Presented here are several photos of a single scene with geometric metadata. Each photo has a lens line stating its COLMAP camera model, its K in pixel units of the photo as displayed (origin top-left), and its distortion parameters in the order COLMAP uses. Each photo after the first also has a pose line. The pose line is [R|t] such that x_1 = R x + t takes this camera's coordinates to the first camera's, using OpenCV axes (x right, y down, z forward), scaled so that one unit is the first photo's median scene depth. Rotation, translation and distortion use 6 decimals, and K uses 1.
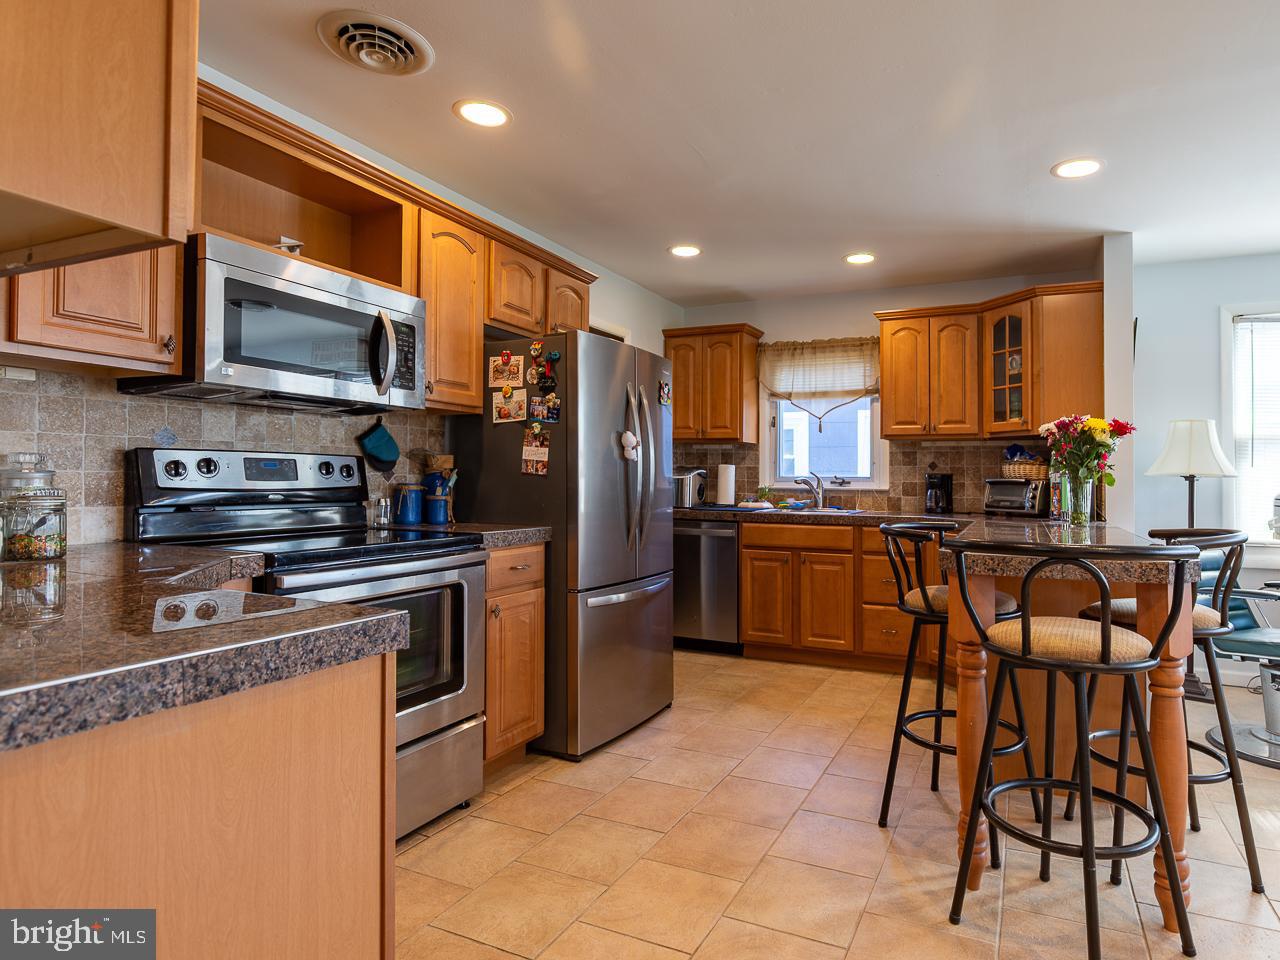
lens RADIAL K [[735.1, 0, 685.0], [0, 735.1, 465.7], [0, 0, 1]] dist [-0.006061, 0.002358]
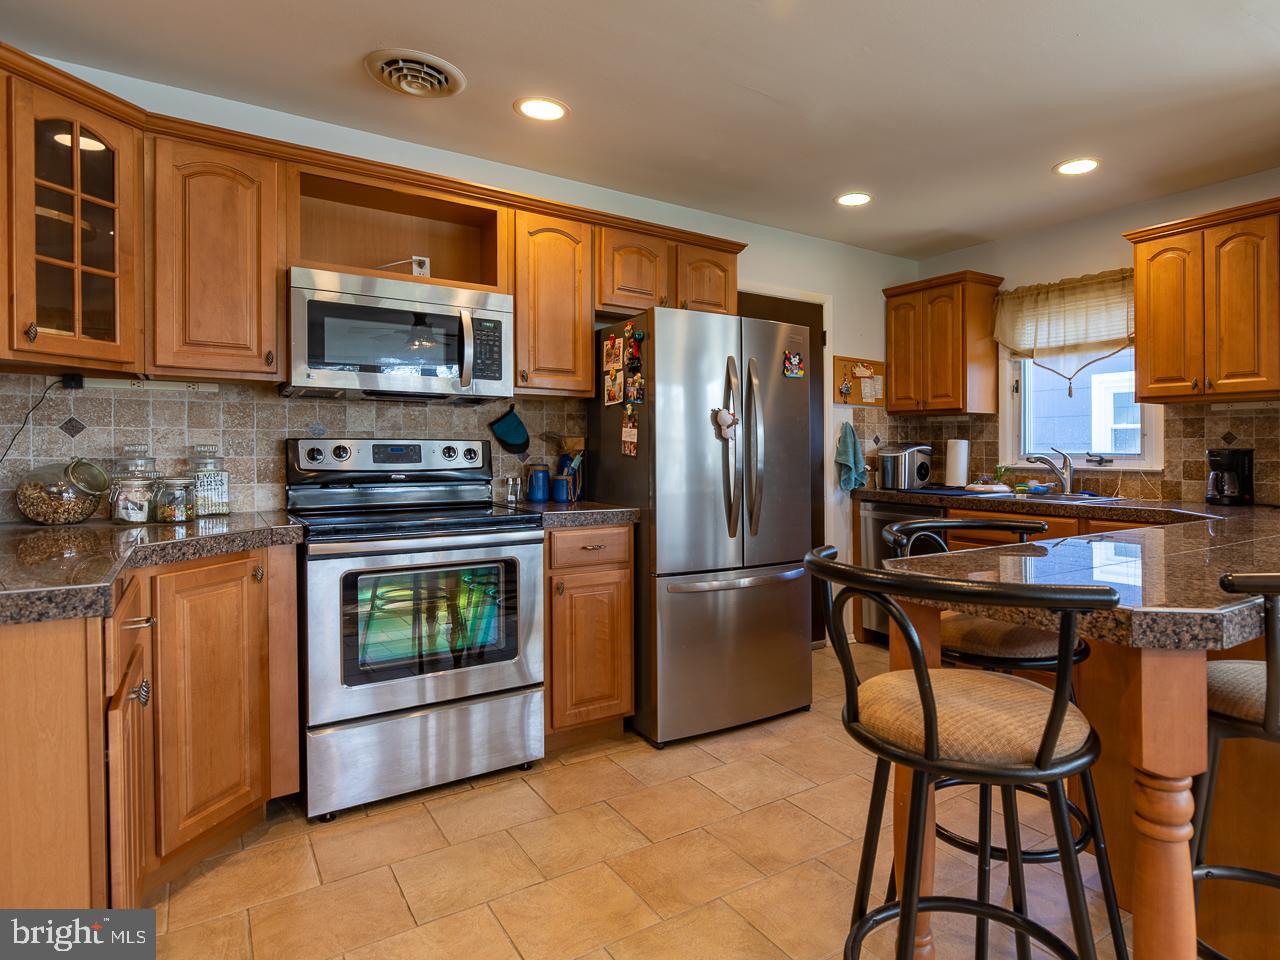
lens RADIAL K [[735.1, 0, 681.8], [0, 735.1, 454.1], [0, 0, 1]] dist [-0.006061, 0.002358]
pose [[0.855244, -0.004887, -0.518203, 0.363244], [0.015397, 0.999754, 0.015984, -0.004967], [0.517997, -0.021649, 0.855108, 0.173633]]
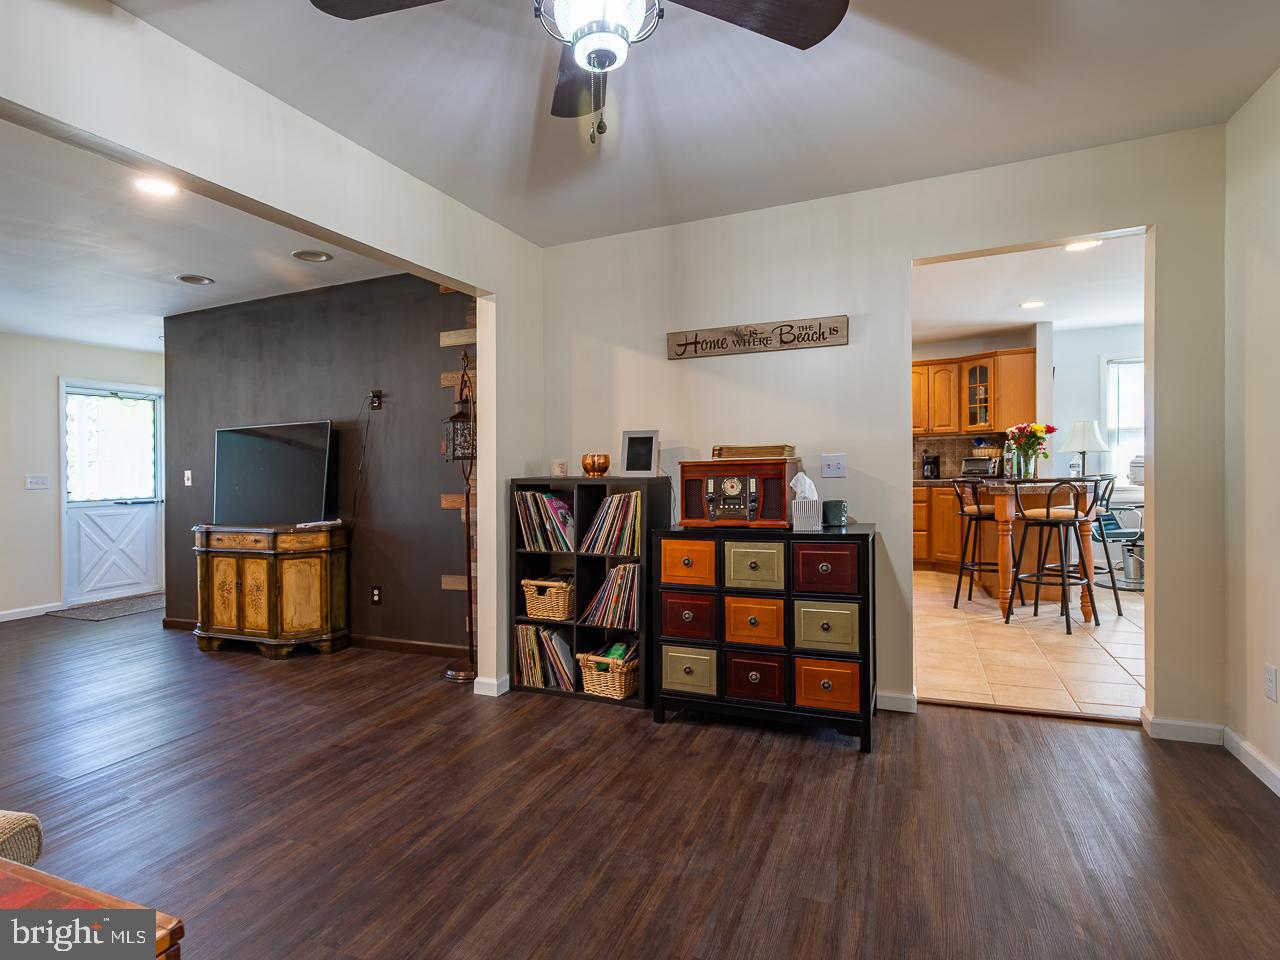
lens RADIAL K [[683.2, 0, 601.9], [0, 683.2, 486.4], [0, 0, 1]] dist [0.035857, 0.000132]
pose [[0.999189, -0.032955, 0.023156, -0.647984], [0.031935, 0.998559, 0.043139, -0.016273], [-0.024545, -0.042365, 0.998801, -0.826173]]
